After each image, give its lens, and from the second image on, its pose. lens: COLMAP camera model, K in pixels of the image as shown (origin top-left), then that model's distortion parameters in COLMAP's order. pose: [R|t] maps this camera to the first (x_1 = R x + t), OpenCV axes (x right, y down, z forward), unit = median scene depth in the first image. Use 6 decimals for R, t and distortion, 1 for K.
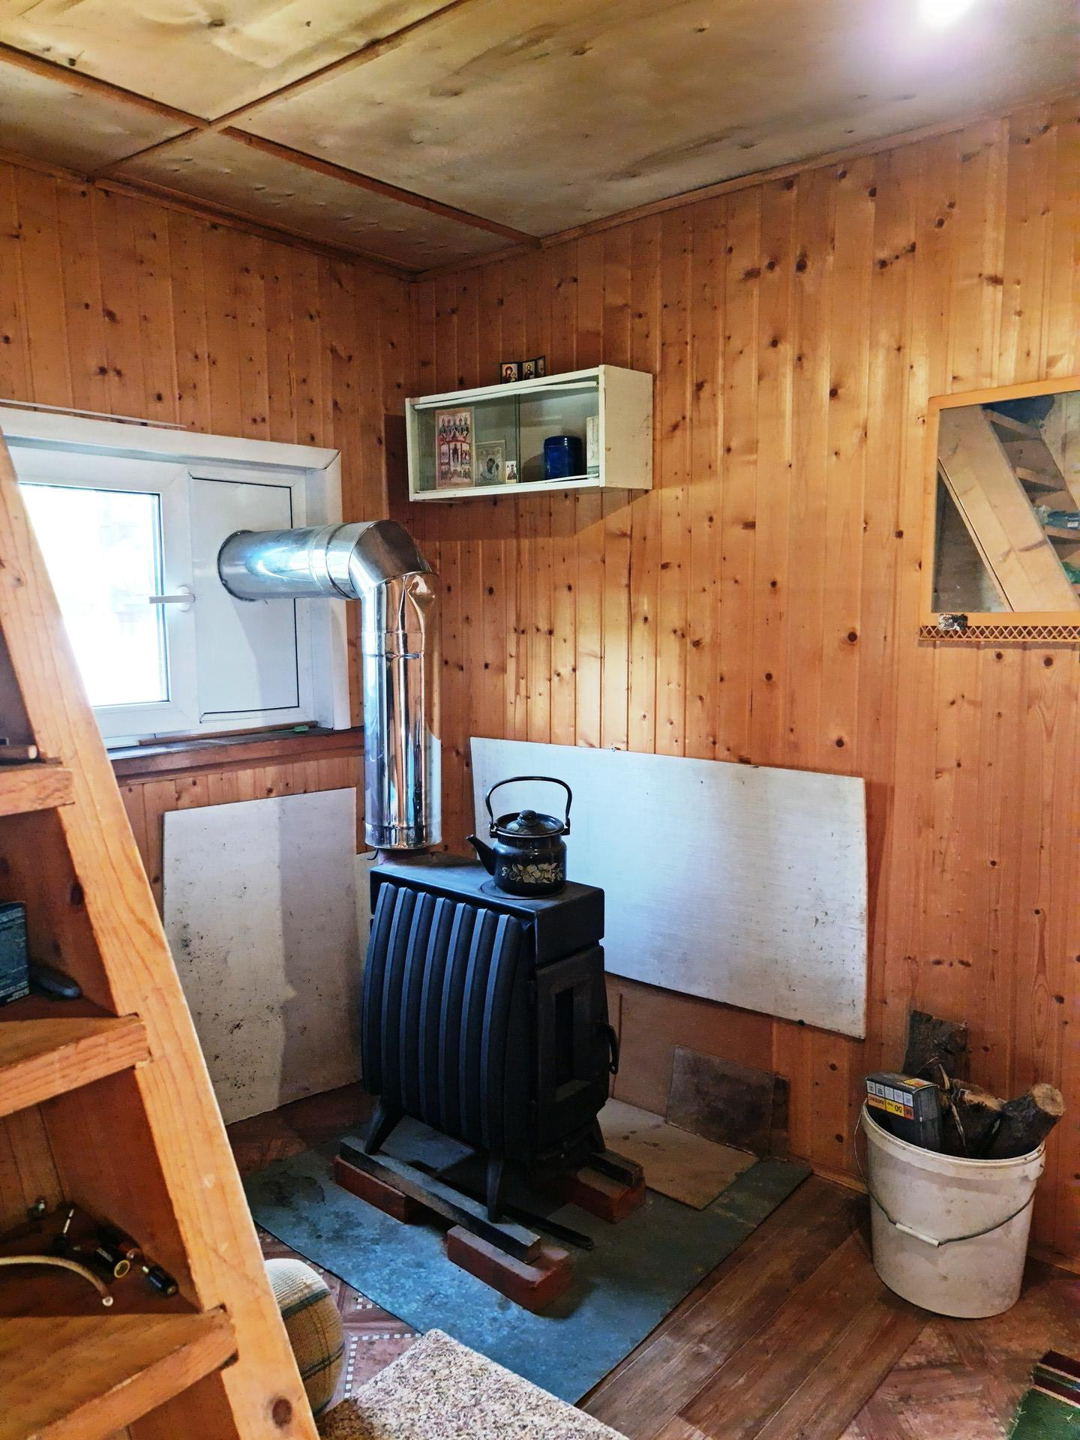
lens RADIAL K [[1042.7, 0, 507.6], [0, 1042.7, 717.9], [0, 0, 1]] dist [0.067187, -0.050251]
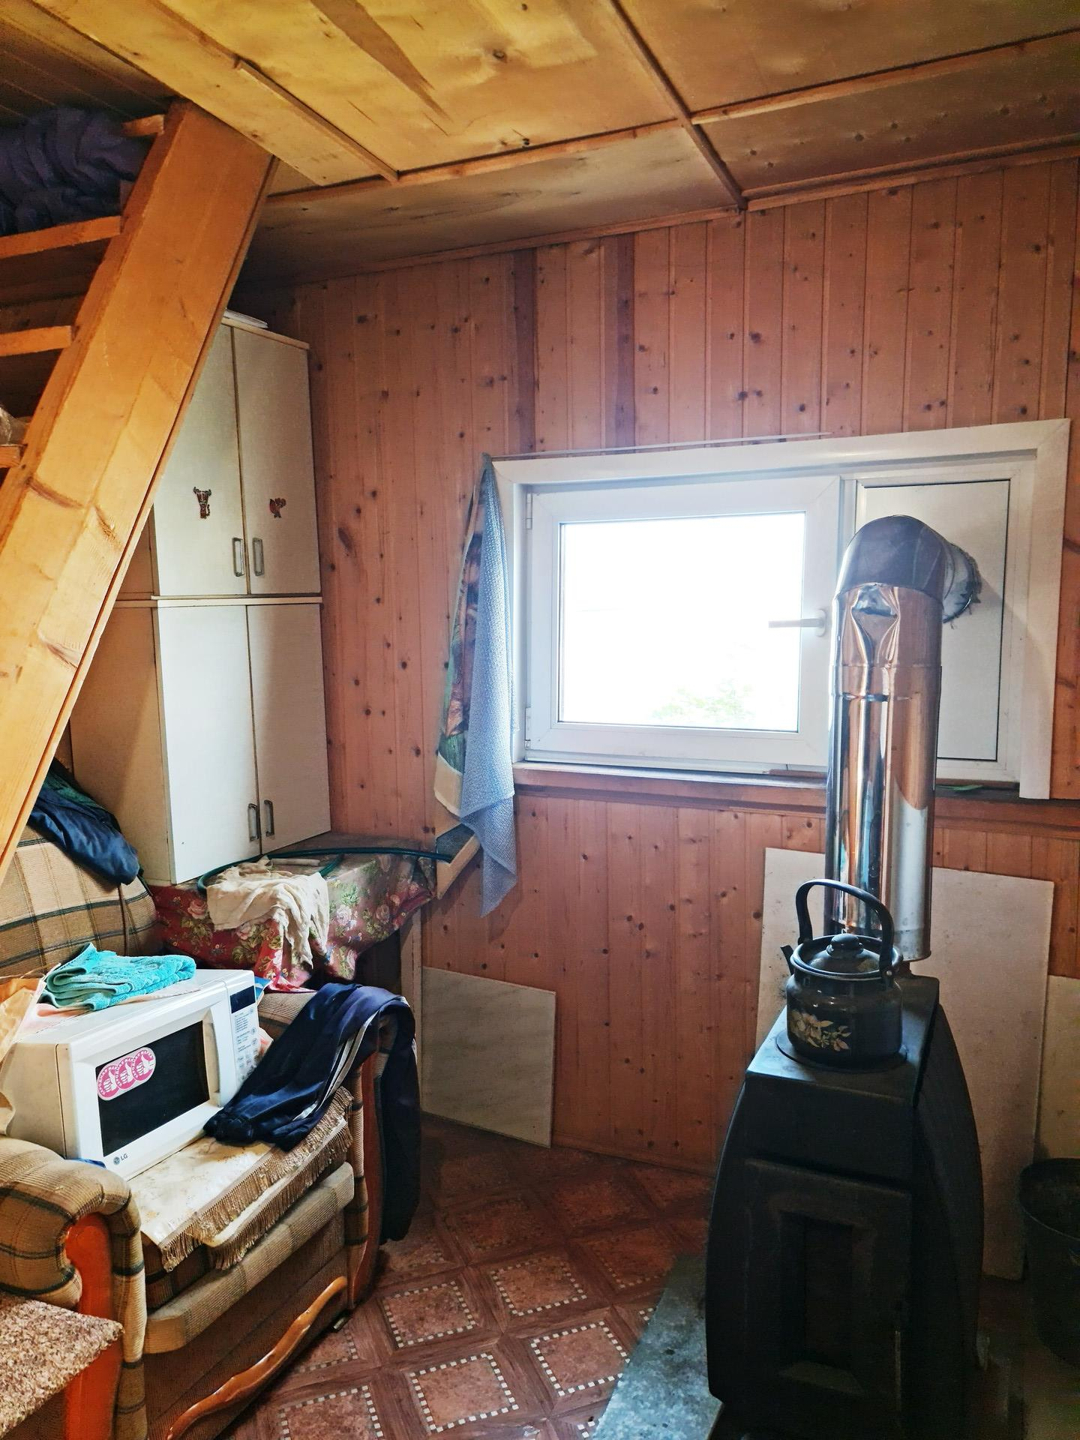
lens RADIAL K [[1042.7, 0, 554.3], [0, 1042.7, 725.1], [0, 0, 1]] dist [0.067187, -0.050251]
pose [[0.324242, 0.091059, -0.941581, 0.515766], [-0.109079, 0.992316, 0.058403, -0.056843], [0.939664, 0.083770, 0.331683, 0.521507]]
